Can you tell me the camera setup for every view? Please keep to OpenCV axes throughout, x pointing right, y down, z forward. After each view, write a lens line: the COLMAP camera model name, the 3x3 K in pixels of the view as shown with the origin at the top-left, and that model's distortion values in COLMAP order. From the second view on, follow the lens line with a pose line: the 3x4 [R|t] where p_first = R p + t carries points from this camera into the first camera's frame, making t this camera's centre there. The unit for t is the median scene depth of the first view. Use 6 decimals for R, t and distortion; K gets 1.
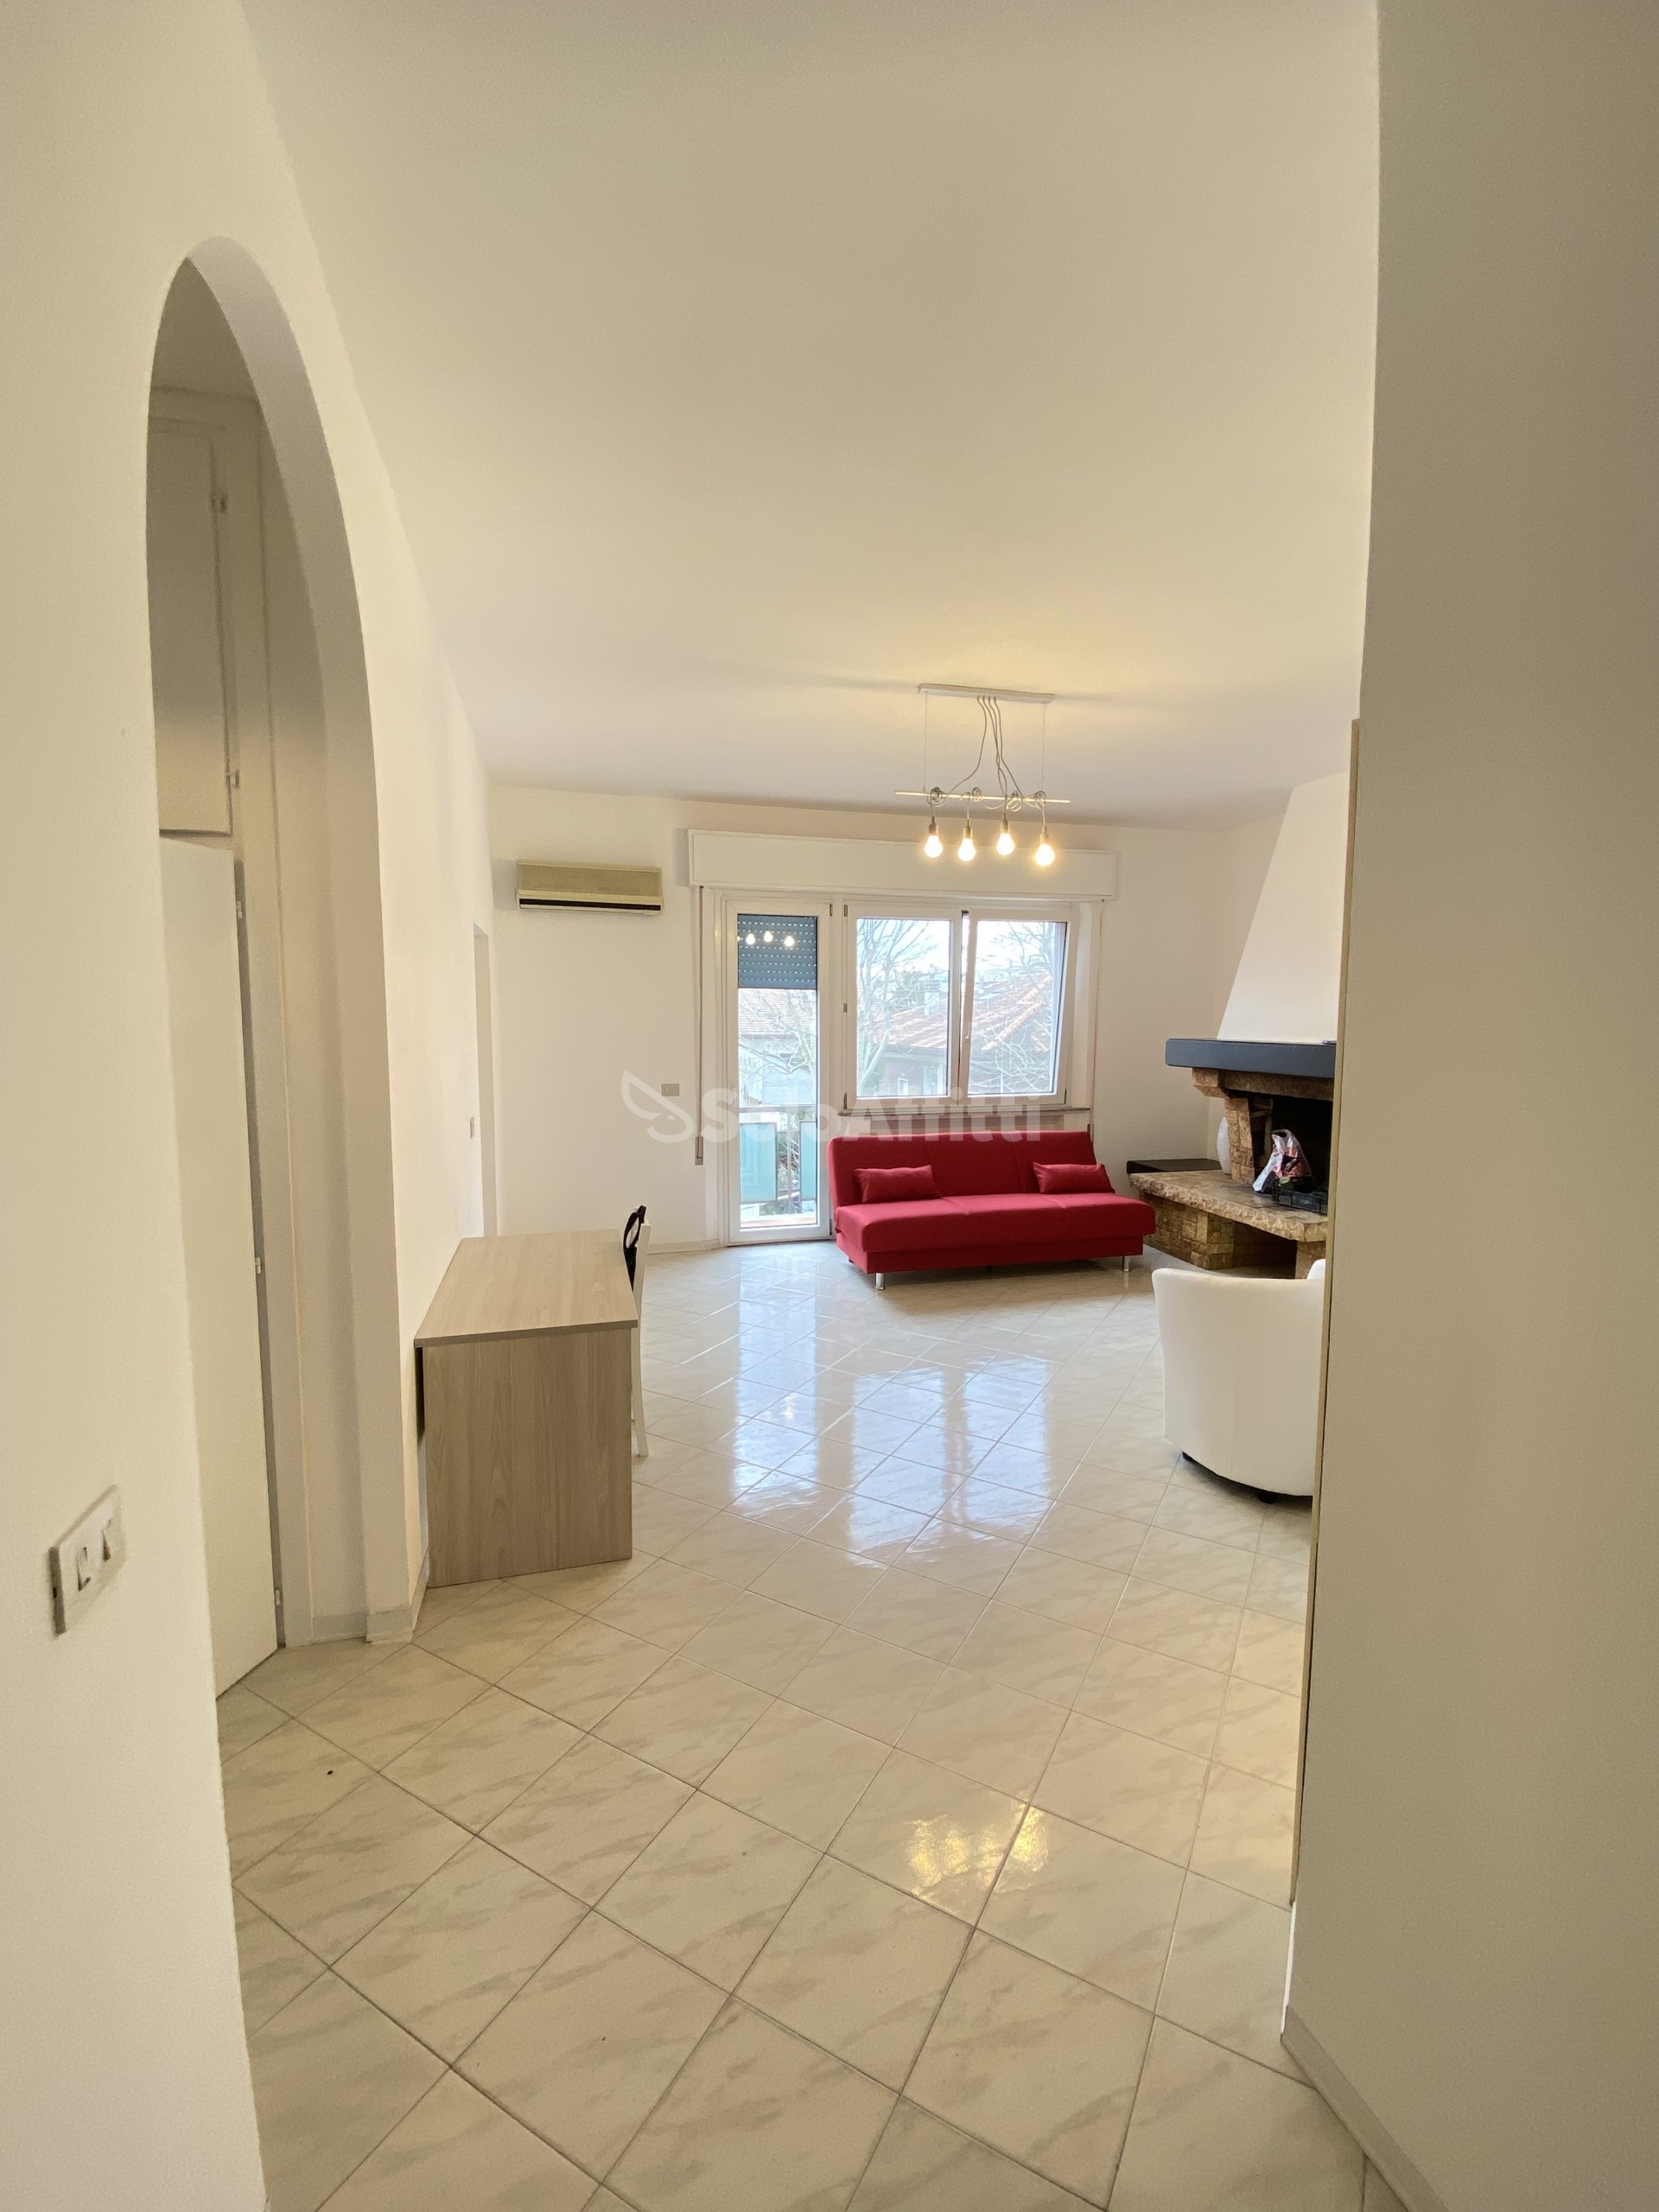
lens RADIAL K [[923.0, 0, 829.4], [0, 923.0, 1105.8], [0, 0, 1]] dist [0.027652, -0.011755]
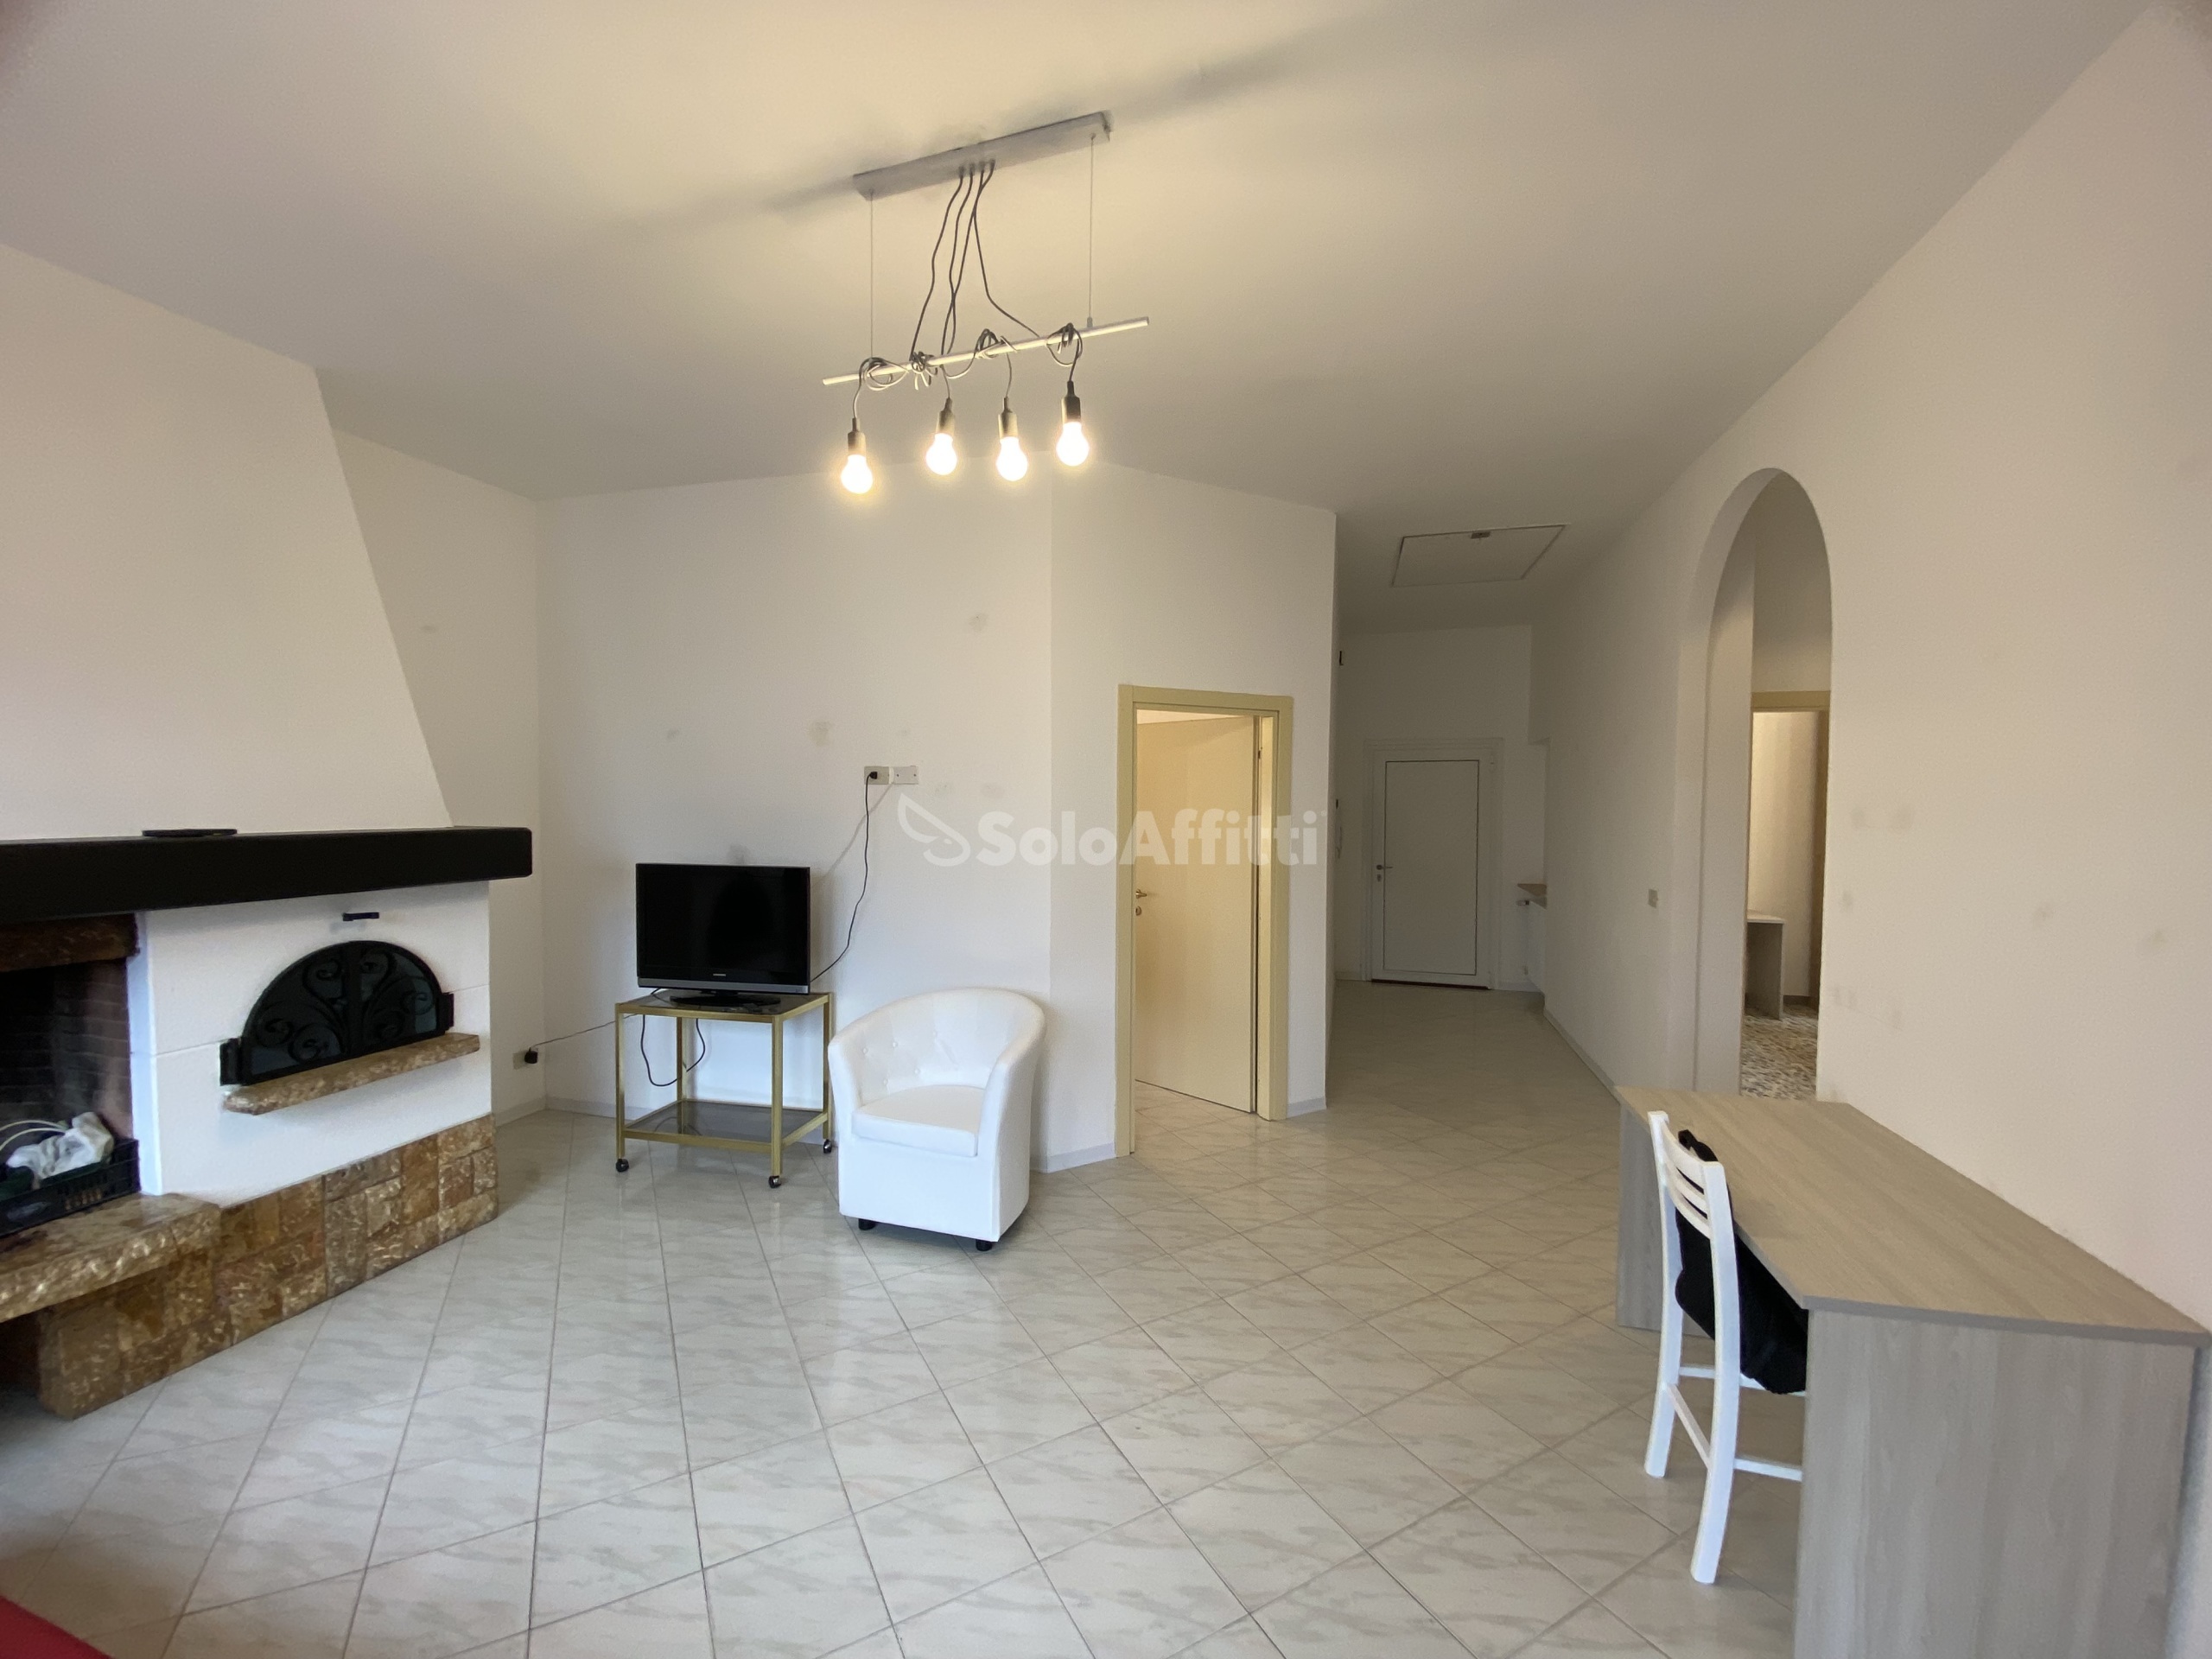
lens RADIAL K [[897.2, 0, 1097.6], [0, 897.2, 830.3], [0, 0, 1]] dist [0.017395, -0.018530]
pose [[-0.853867, -0.028185, 0.519727, -0.102252], [0.040549, 0.991896, 0.120410, -0.088091], [-0.518909, 0.123889, -0.845805, 0.943924]]
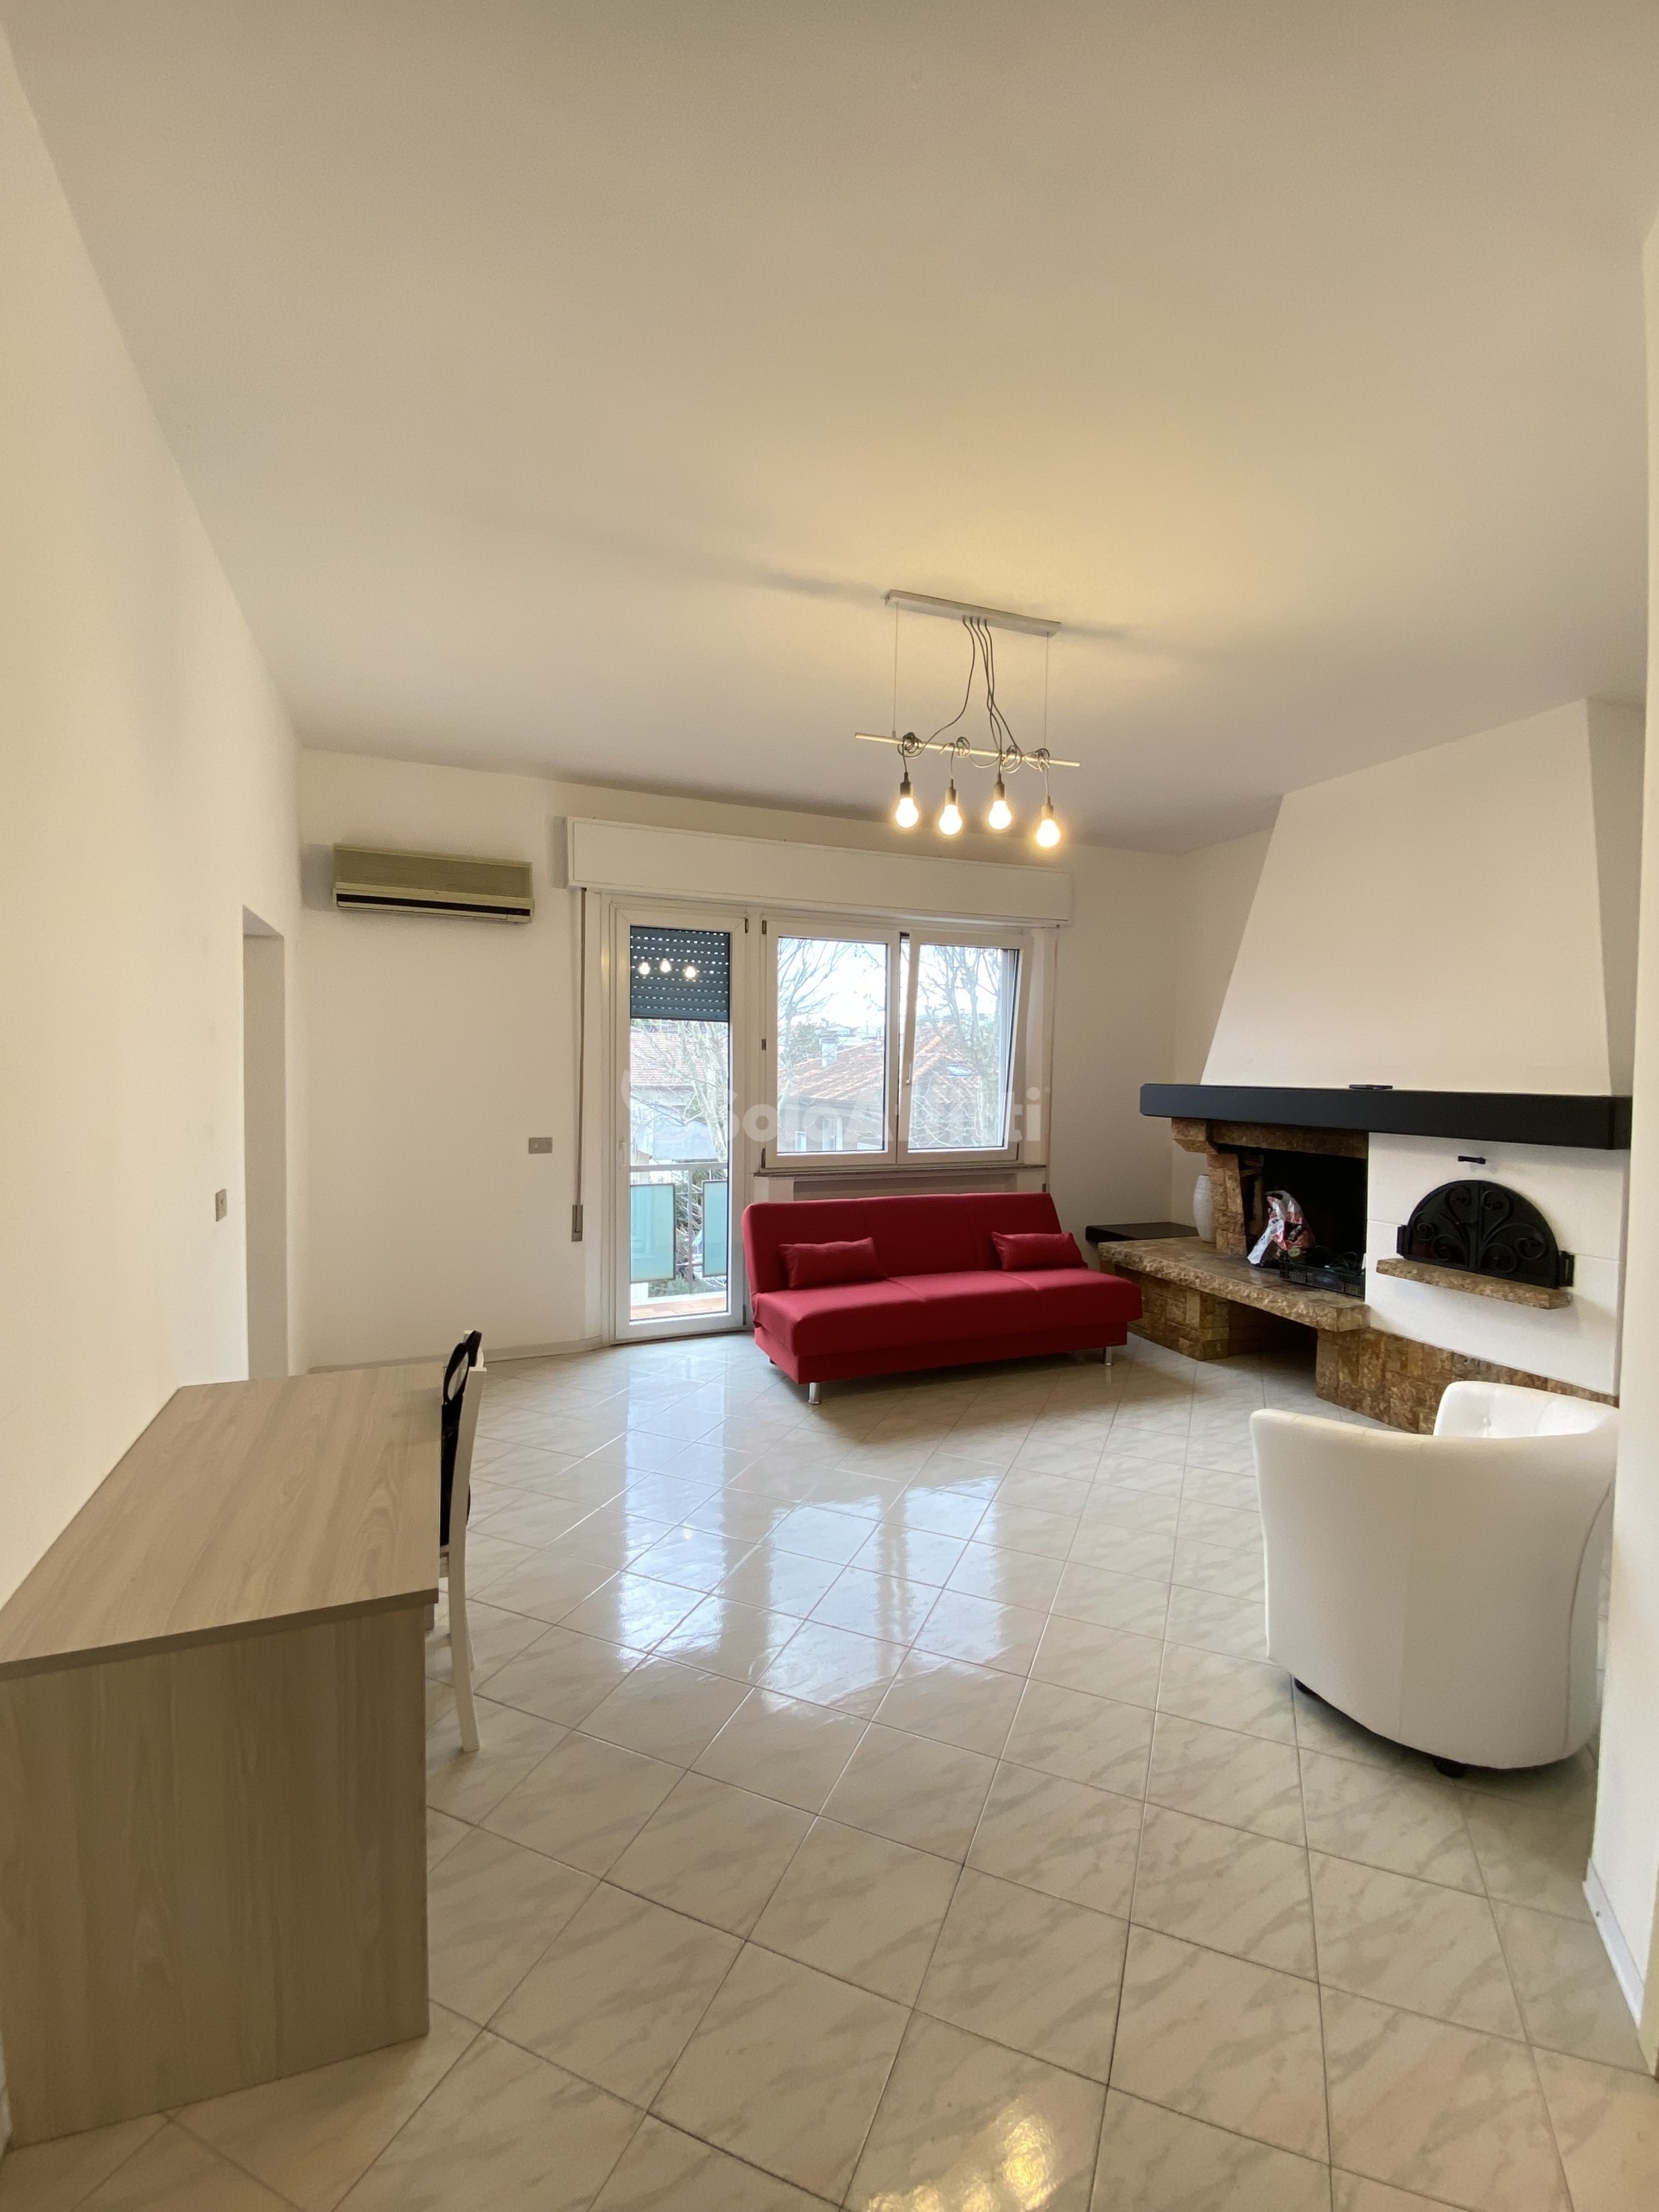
lens RADIAL K [[923.0, 0, 829.4], [0, 923.0, 1105.8], [0, 0, 1]] dist [0.027652, -0.011755]
pose [[0.993003, 0.002927, 0.118055, -0.022338], [0.003888, 0.998341, -0.057454, -0.004727], [-0.118028, 0.057511, 0.991344, 0.195933]]
